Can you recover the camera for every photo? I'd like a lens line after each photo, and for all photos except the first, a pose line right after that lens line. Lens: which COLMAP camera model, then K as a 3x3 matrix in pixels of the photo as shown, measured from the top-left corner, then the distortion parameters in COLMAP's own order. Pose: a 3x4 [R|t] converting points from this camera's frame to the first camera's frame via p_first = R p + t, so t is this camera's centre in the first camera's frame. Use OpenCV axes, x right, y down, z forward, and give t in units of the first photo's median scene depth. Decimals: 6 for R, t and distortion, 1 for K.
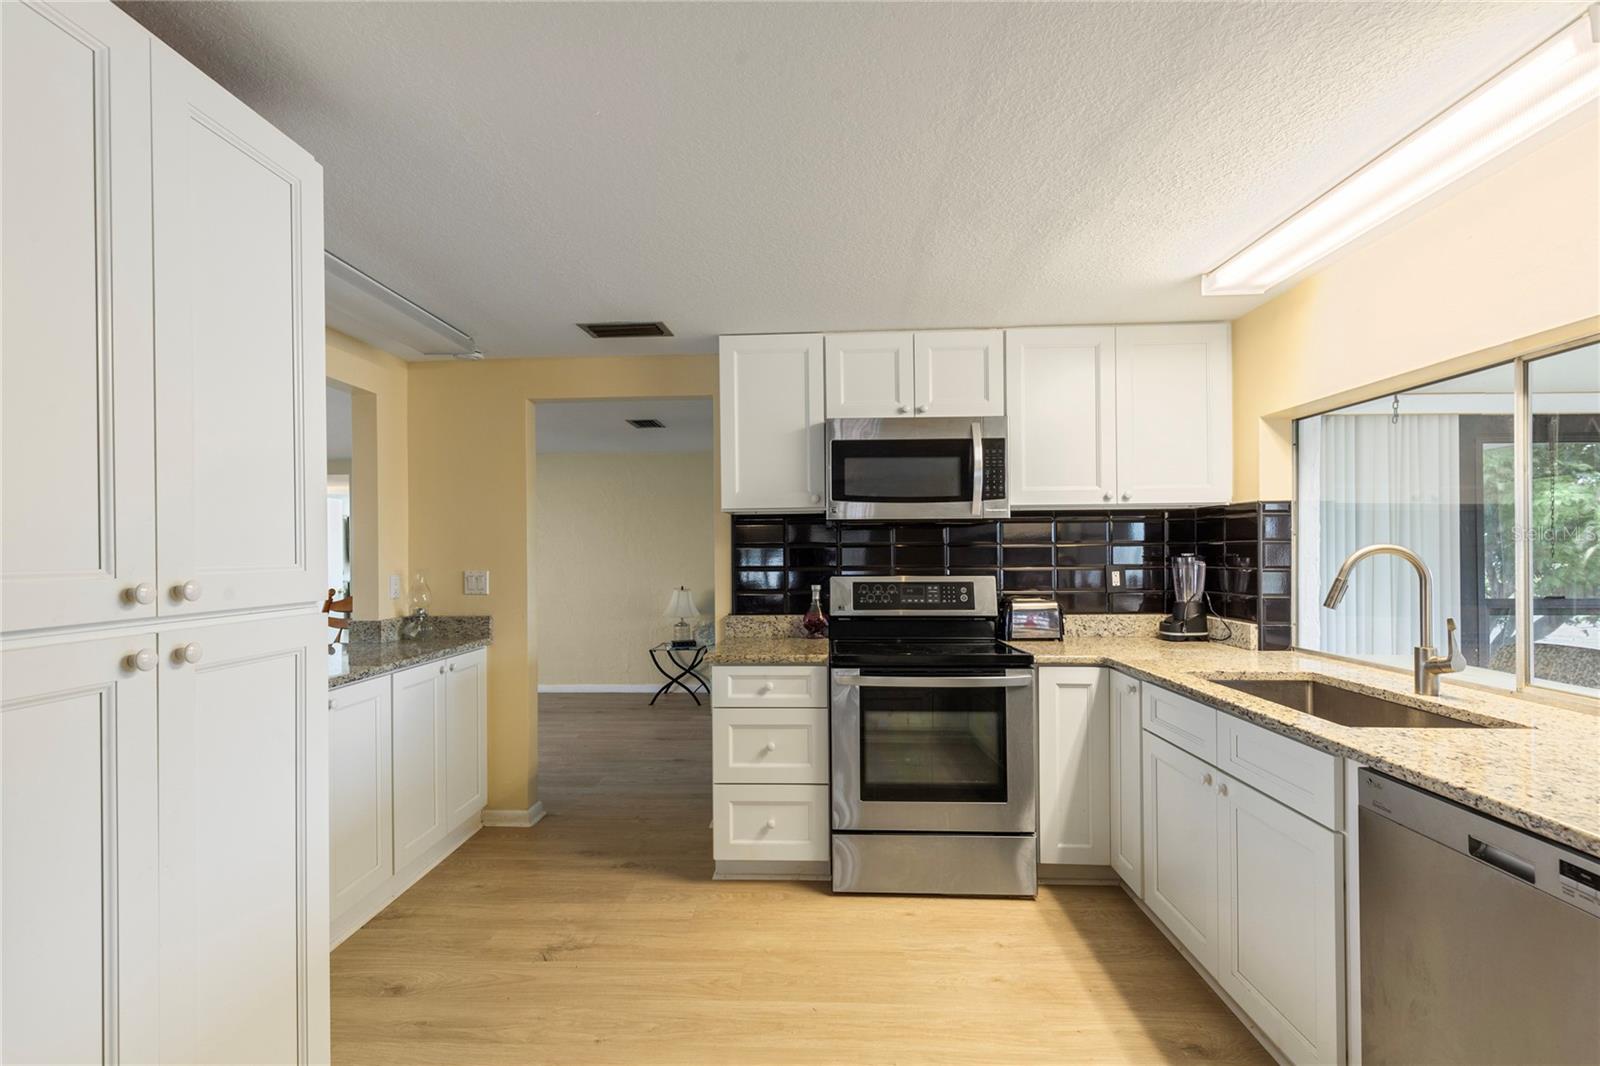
lens RADIAL K [[720.4, 0, 787.1], [0, 720.4, 555.1], [0, 0, 1]] dist [-0.002179, 0.000147]
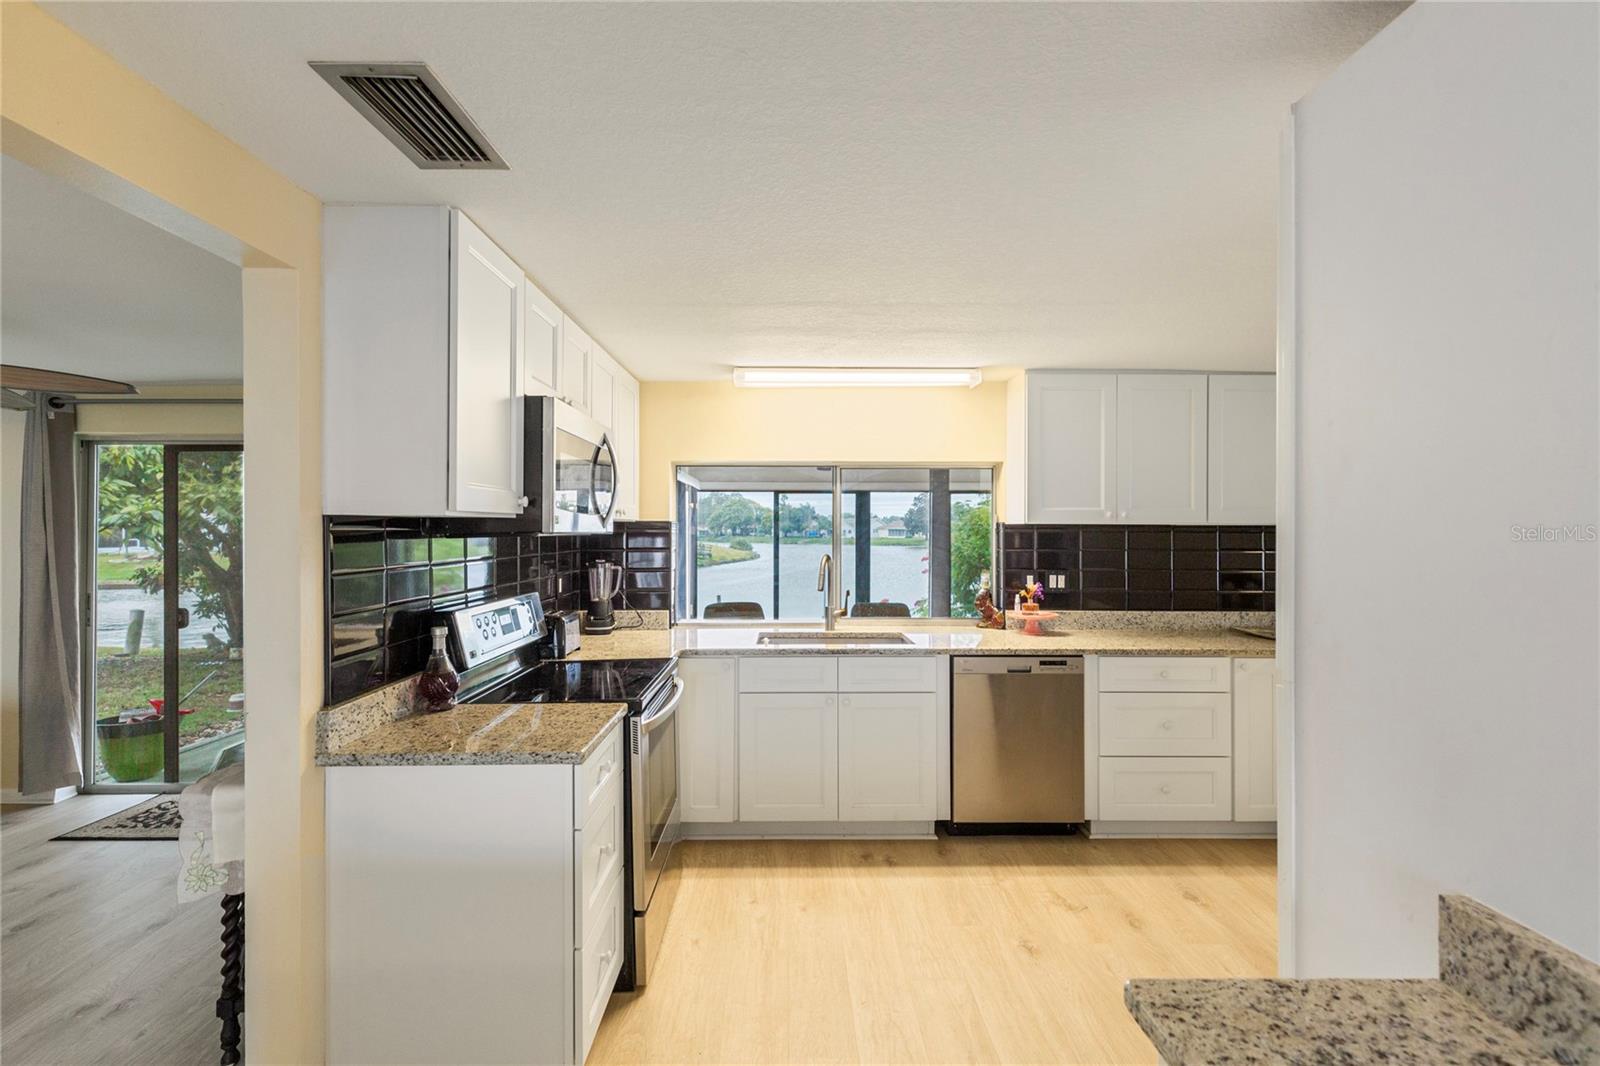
lens RADIAL K [[721.0, 0, 792.5], [0, 721.0, 523.6], [0, 0, 1]] dist [0.000516, -0.000384]
pose [[-0.049686, 0.011848, 0.998695, -0.841106], [0.004287, 0.999923, -0.011649, -0.059009], [-0.998756, 0.003703, -0.049733, 0.934546]]
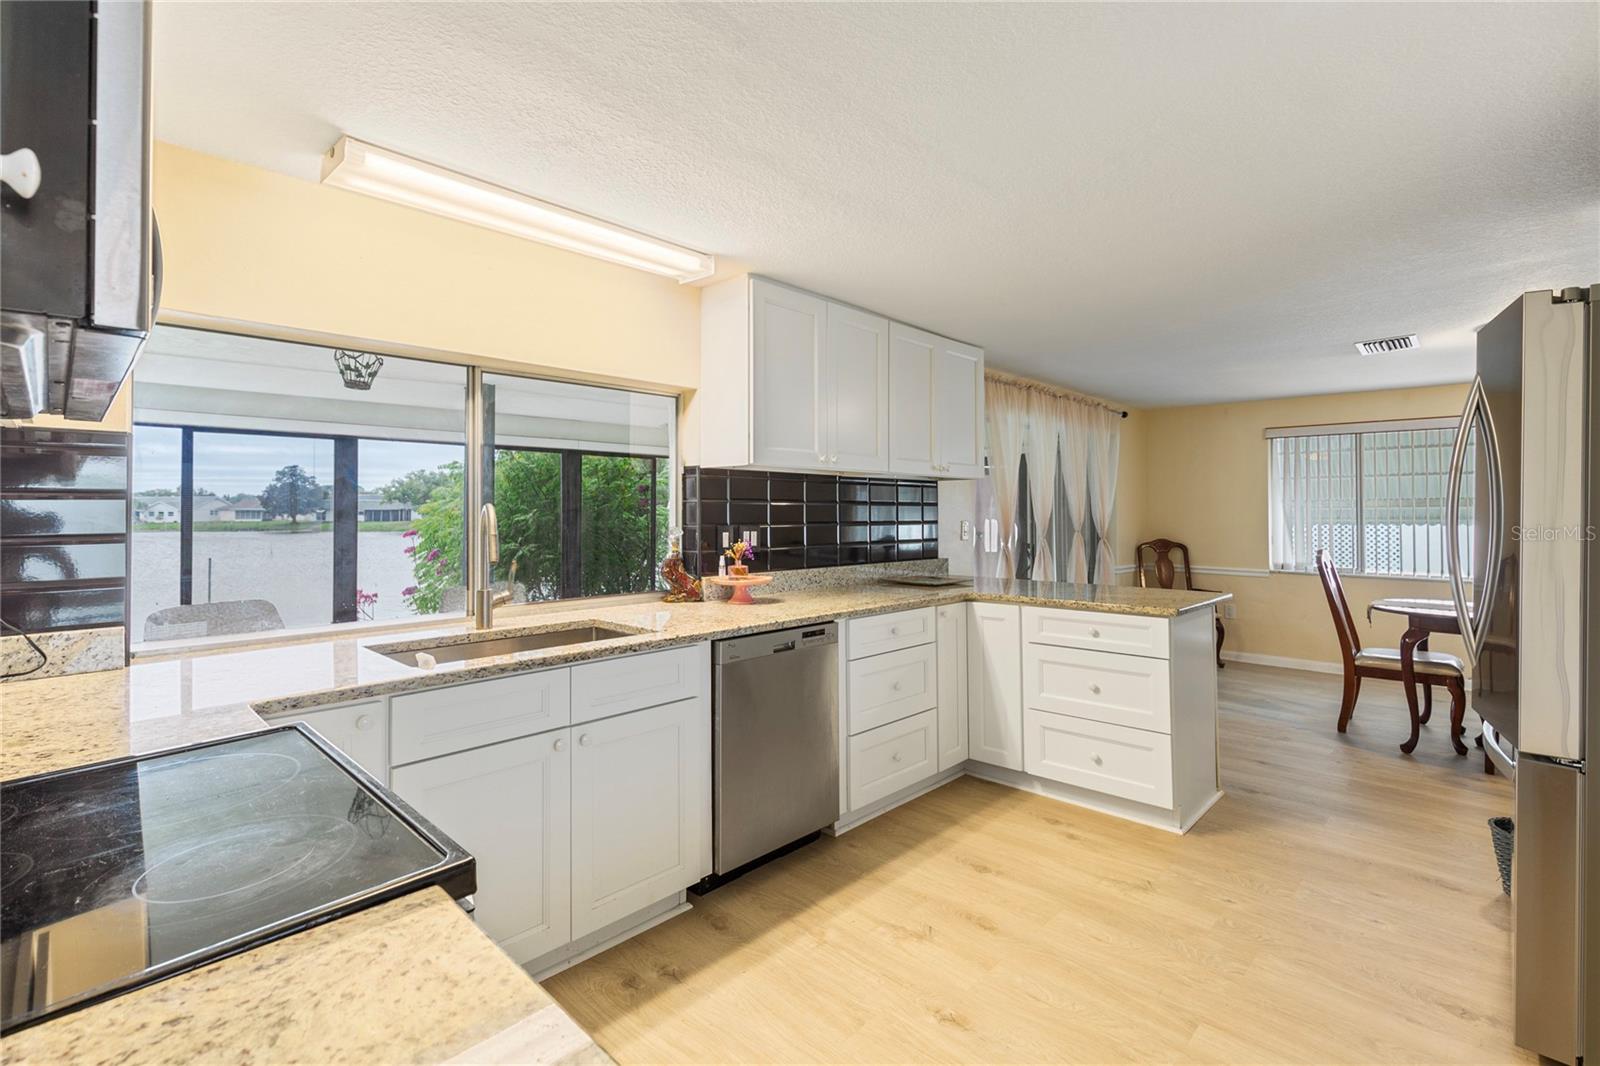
lens RADIAL K [[729.3, 0, 785.5], [0, 729.3, 492.5], [0, 0, 1]] dist [0.002659, 0.000445]
pose [[-0.740132, 0.021784, 0.672108, -0.248247], [0.007996, 0.999690, -0.023595, -0.001479], [-0.672414, -0.012089, -0.740077, 1.225241]]
